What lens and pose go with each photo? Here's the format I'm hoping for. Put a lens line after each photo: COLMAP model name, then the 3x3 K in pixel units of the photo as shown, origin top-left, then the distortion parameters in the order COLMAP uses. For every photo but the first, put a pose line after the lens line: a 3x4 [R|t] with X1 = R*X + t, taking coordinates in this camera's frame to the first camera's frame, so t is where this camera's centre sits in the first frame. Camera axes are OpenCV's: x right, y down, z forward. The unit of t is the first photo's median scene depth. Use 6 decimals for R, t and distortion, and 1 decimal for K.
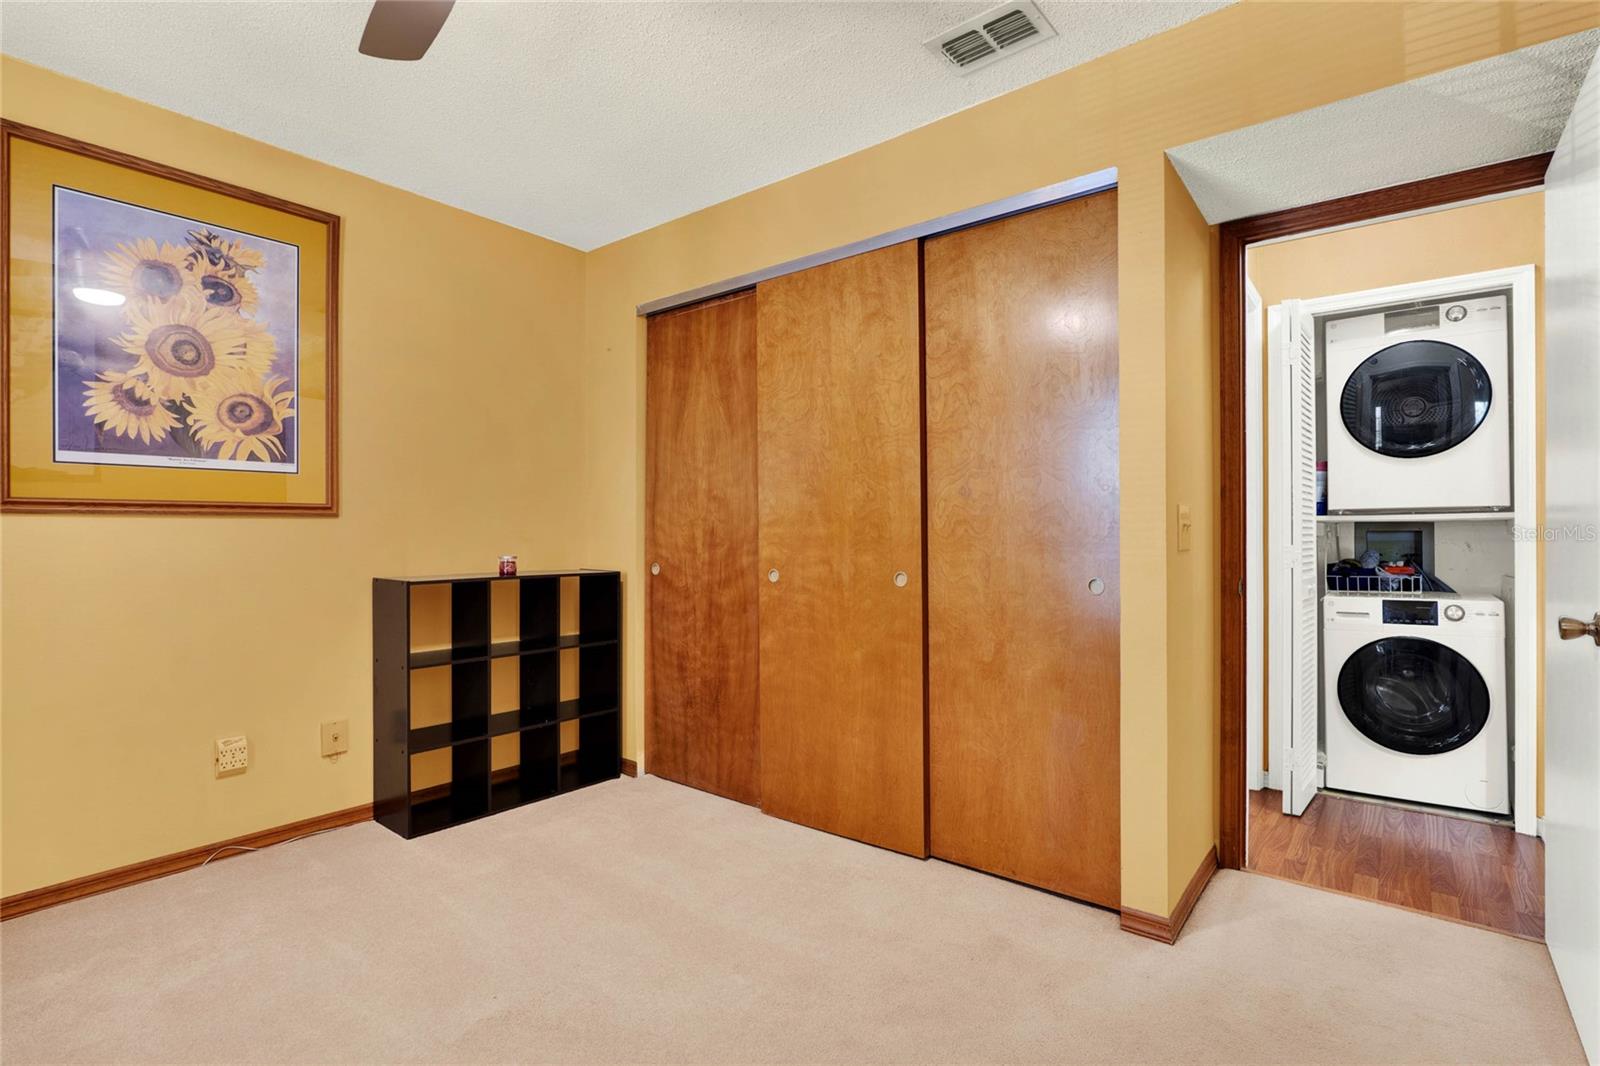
lens RADIAL K [[757.9, 0, 794.7], [0, 757.9, 534.4], [0, 0, 1]] dist [-0.016229, 0.002180]
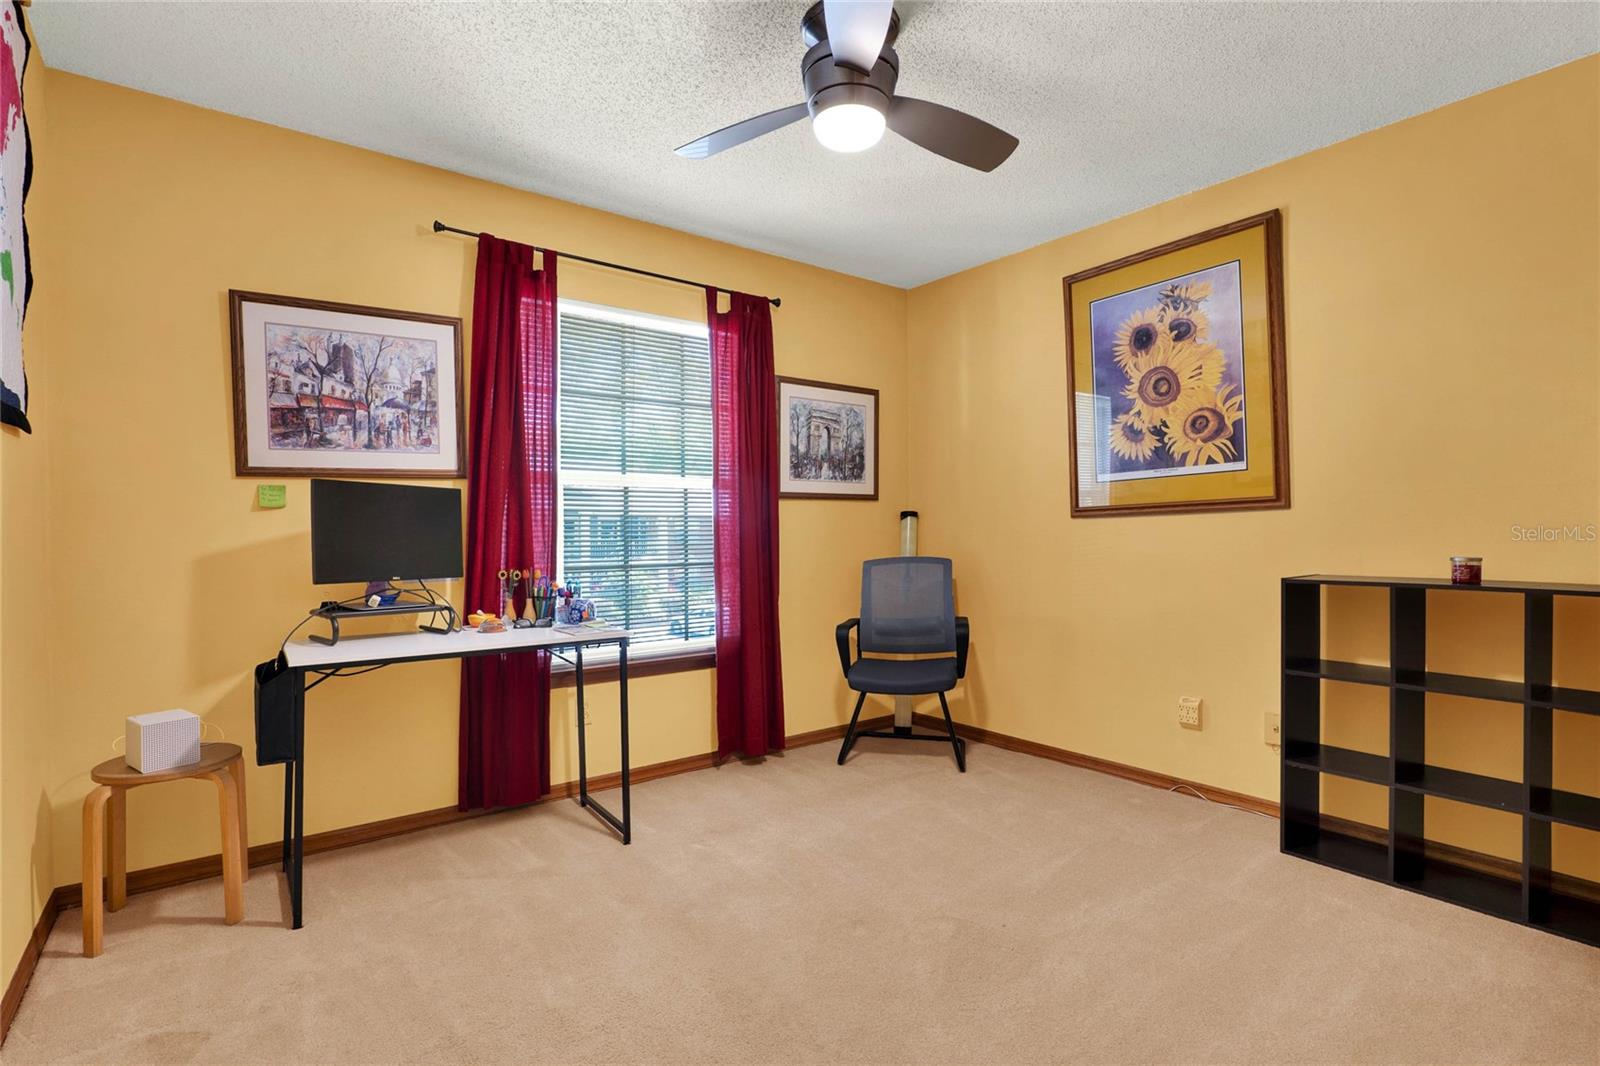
lens RADIAL K [[757.9, 0, 796.7], [0, 757.9, 532.8], [0, 0, 1]] dist [-0.016229, 0.002180]
pose [[-0.266598, -0.002758, -0.963804, 0.580477], [0.010060, 0.999933, -0.005644, 0.007981], [0.963755, -0.011200, -0.266553, 0.716029]]
